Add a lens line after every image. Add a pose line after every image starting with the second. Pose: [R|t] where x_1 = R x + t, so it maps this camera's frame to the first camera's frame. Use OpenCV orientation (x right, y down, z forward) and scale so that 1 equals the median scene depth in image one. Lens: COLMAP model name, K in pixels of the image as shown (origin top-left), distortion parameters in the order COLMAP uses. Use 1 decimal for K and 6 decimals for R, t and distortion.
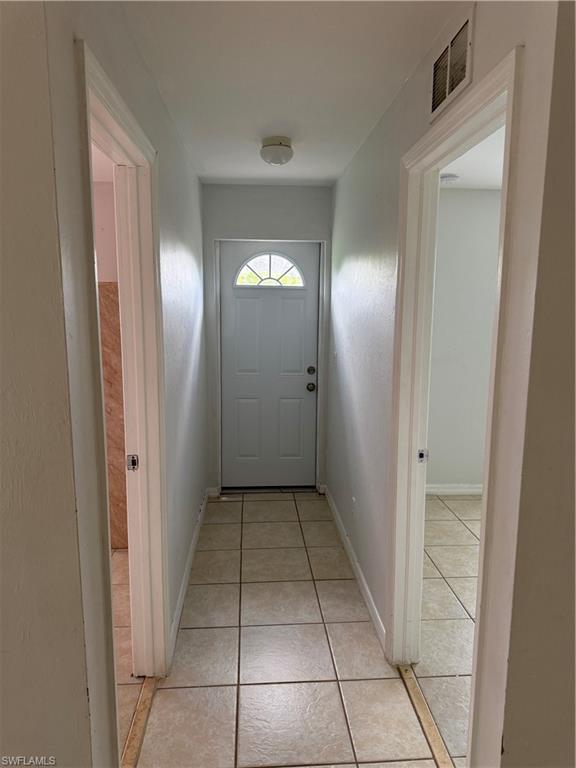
lens RADIAL K [[543.8, 0, 290.0], [0, 543.8, 388.0], [0, 0, 1]] dist [0.057272, -0.074899]
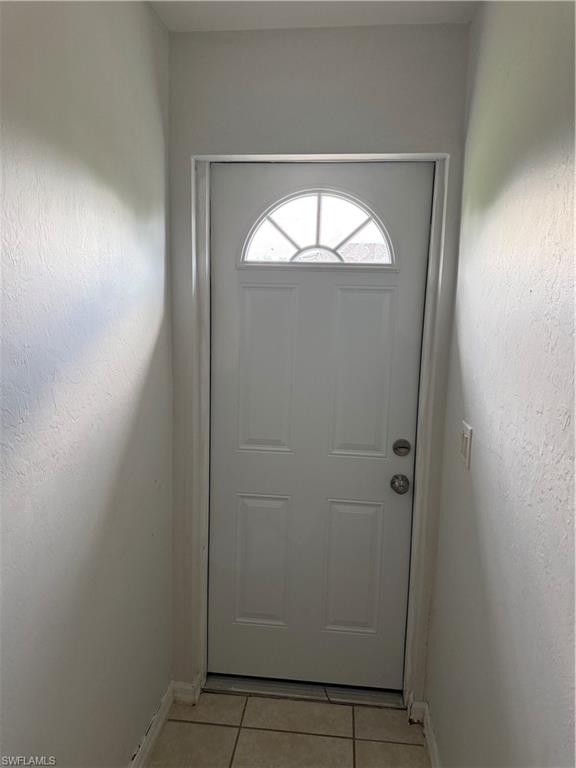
lens RADIAL K [[543.8, 0, 284.9], [0, 543.8, 385.2], [0, 0, 1]] dist [0.057272, -0.074899]
pose [[0.982365, 0.039263, -0.182805, 0.024751], [-0.043671, 0.998843, -0.020146, -0.073432], [0.181802, 0.027774, 0.982943, 0.542864]]
